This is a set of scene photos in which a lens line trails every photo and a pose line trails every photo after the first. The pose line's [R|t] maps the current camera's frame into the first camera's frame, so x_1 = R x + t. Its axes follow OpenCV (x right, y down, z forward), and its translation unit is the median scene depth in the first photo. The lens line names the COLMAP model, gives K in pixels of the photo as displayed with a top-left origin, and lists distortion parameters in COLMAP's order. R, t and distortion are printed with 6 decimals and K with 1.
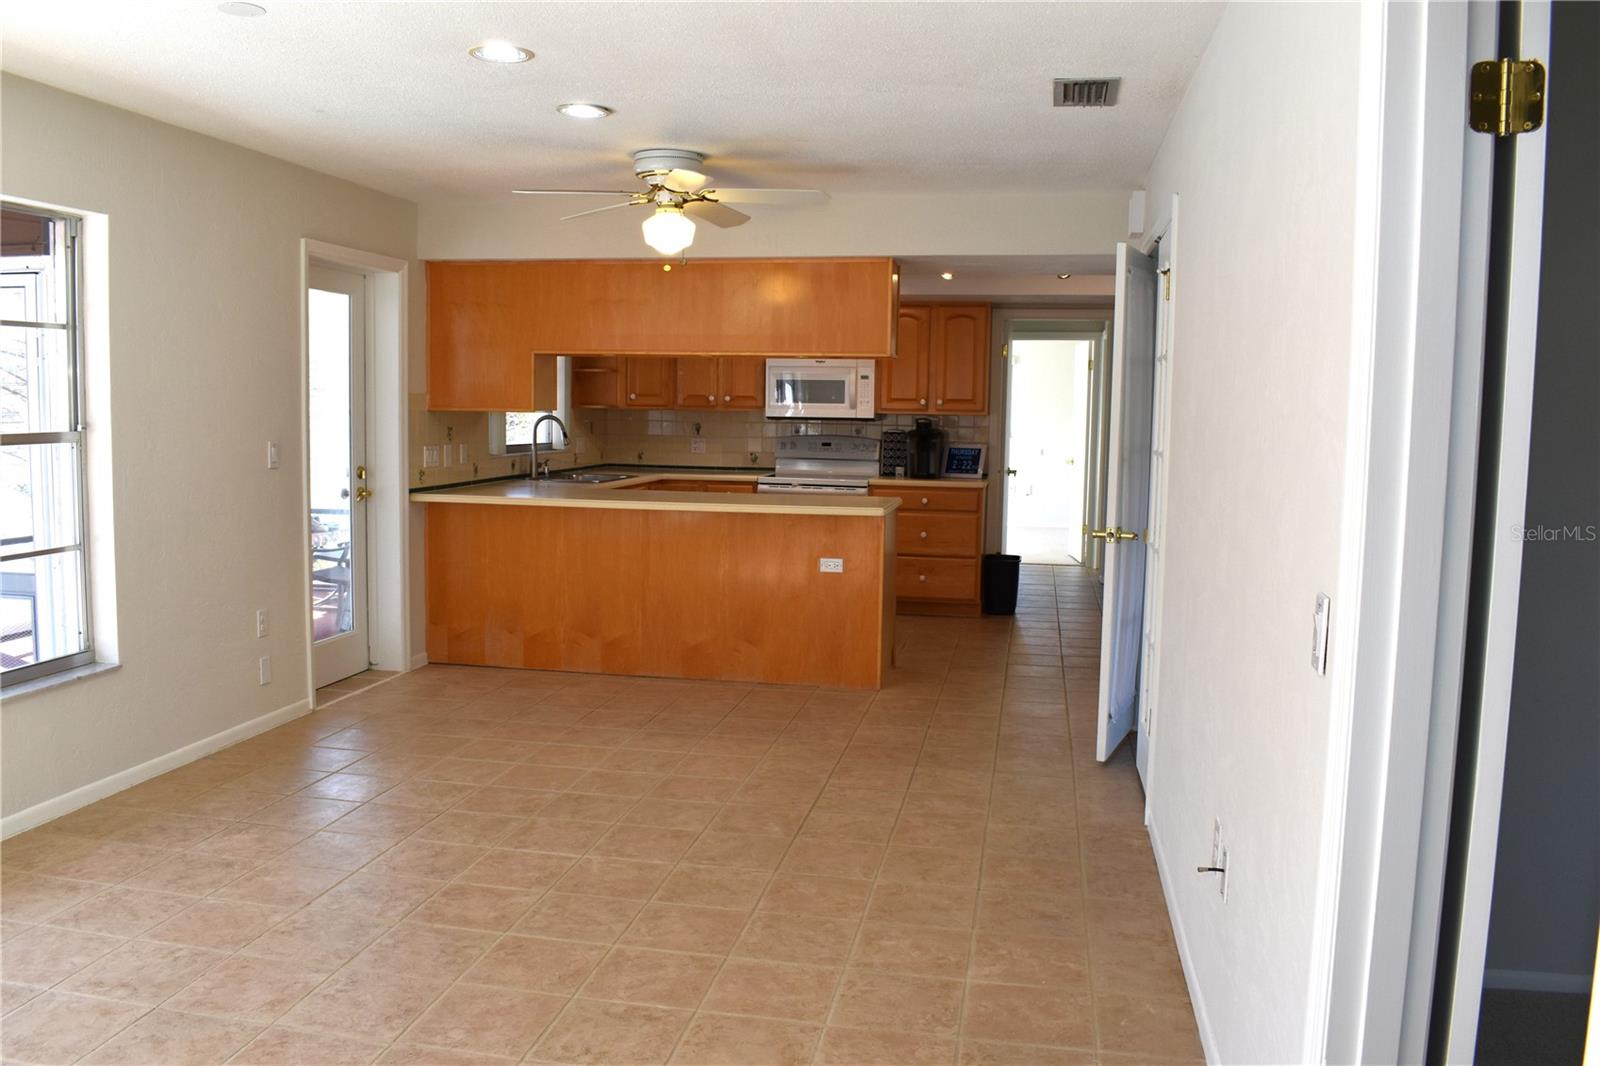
lens RADIAL K [[1269.9, 0, 797.1], [0, 1269.9, 532.4], [0, 0, 1]] dist [-0.094202, 0.002944]
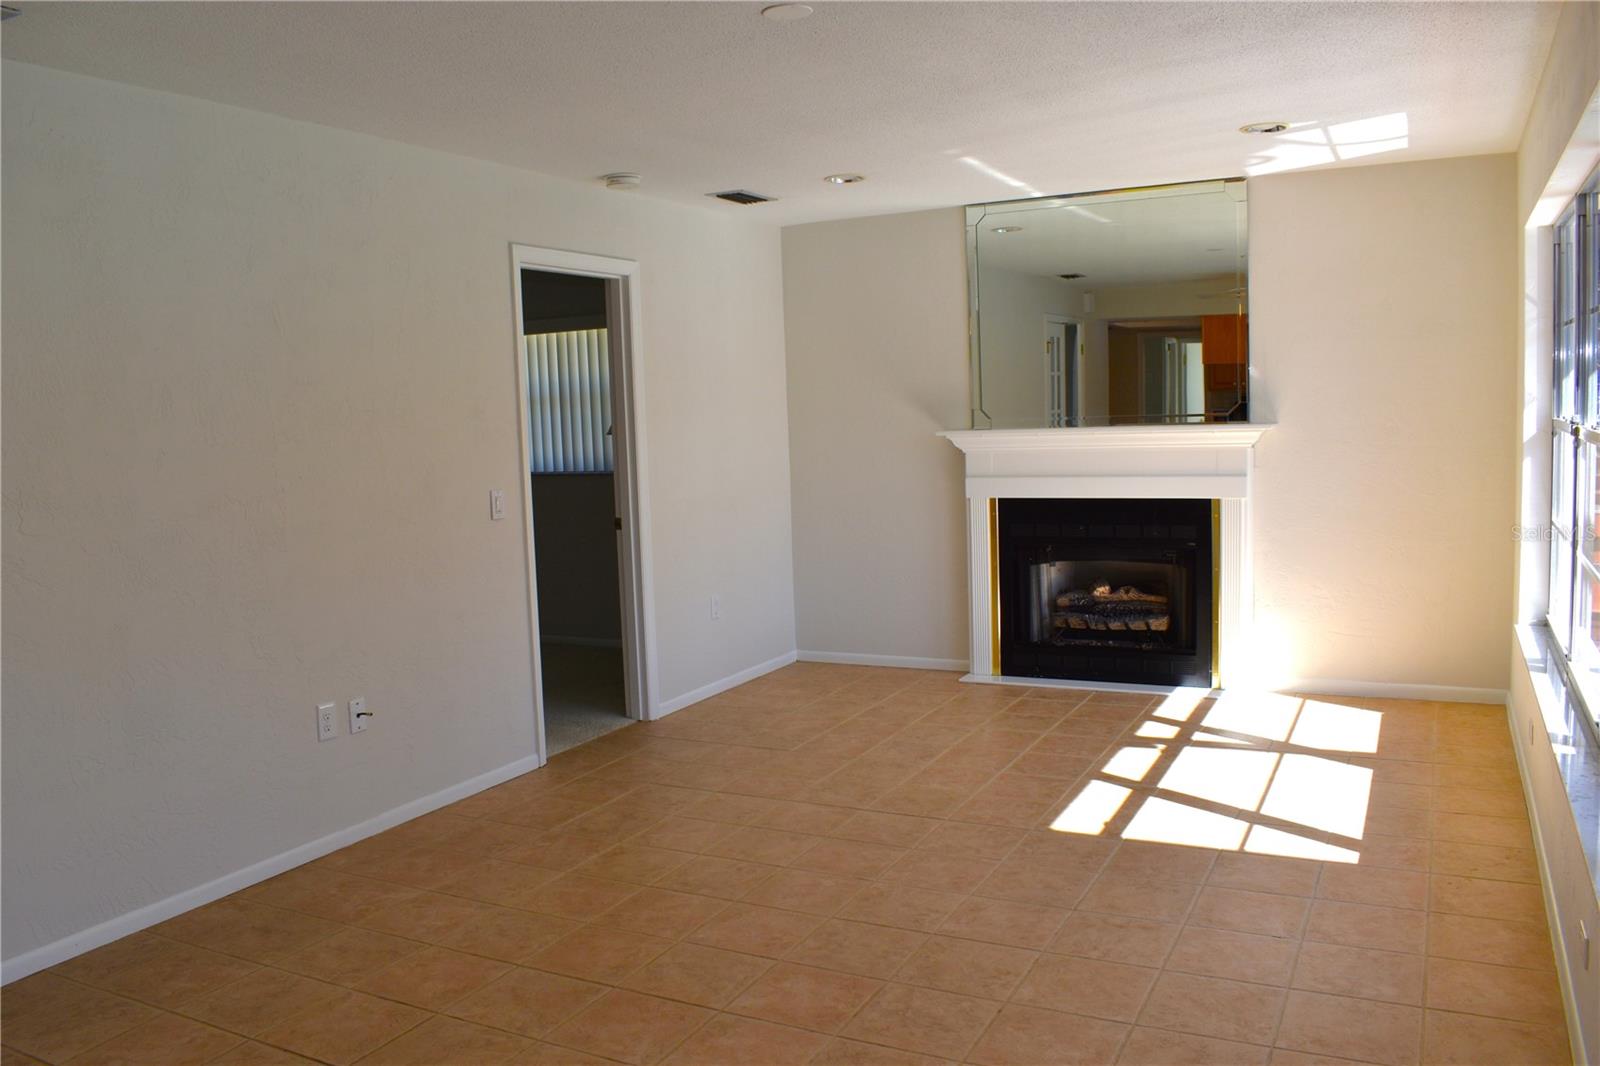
lens RADIAL K [[1269.9, 0, 797.6], [0, 1269.9, 539.9], [0, 0, 1]] dist [-0.094202, 0.002944]
pose [[-0.958657, -0.012878, 0.284272, -0.518349], [0.047075, 0.978034, 0.203058, -0.196968], [-0.280643, 0.208045, -0.936993, 1.832590]]
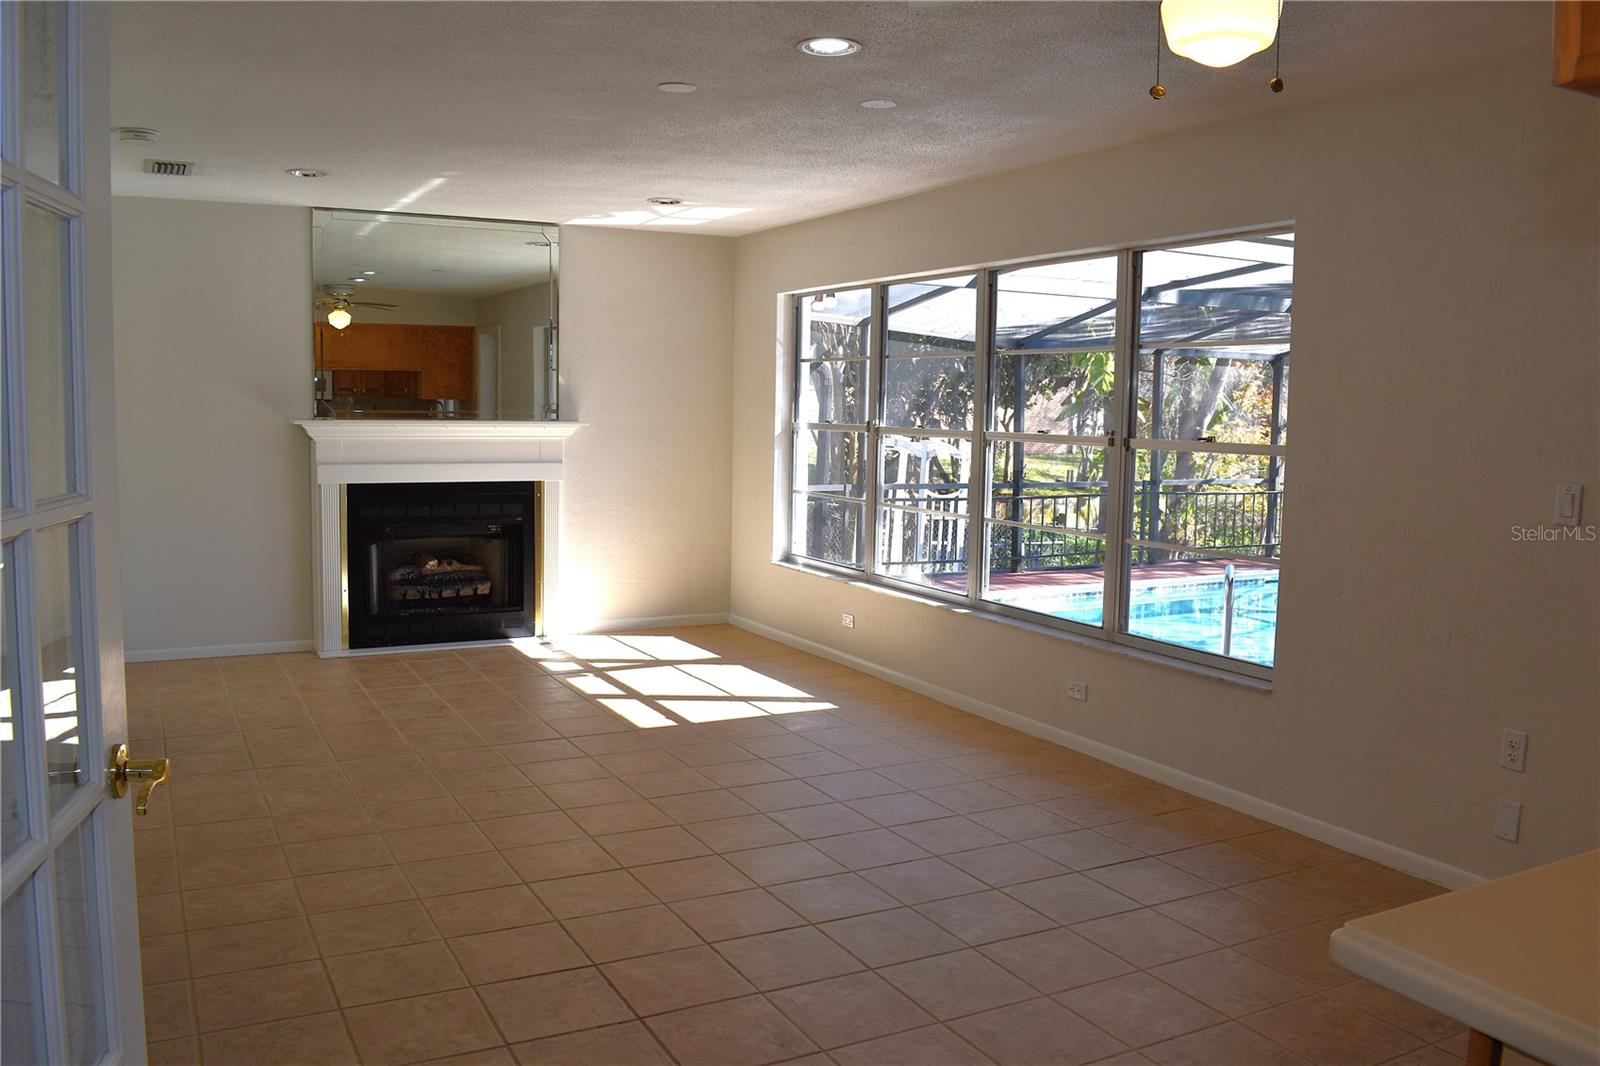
lens RADIAL K [[1269.9, 0, 791.2], [0, 1269.9, 533.7], [0, 0, 1]] dist [-0.094202, 0.002944]
pose [[-0.782430, 0.030955, -0.621969, 0.448460], [-0.093238, 0.981683, 0.166149, -0.181950], [0.615719, 0.187991, -0.765212, 1.962239]]
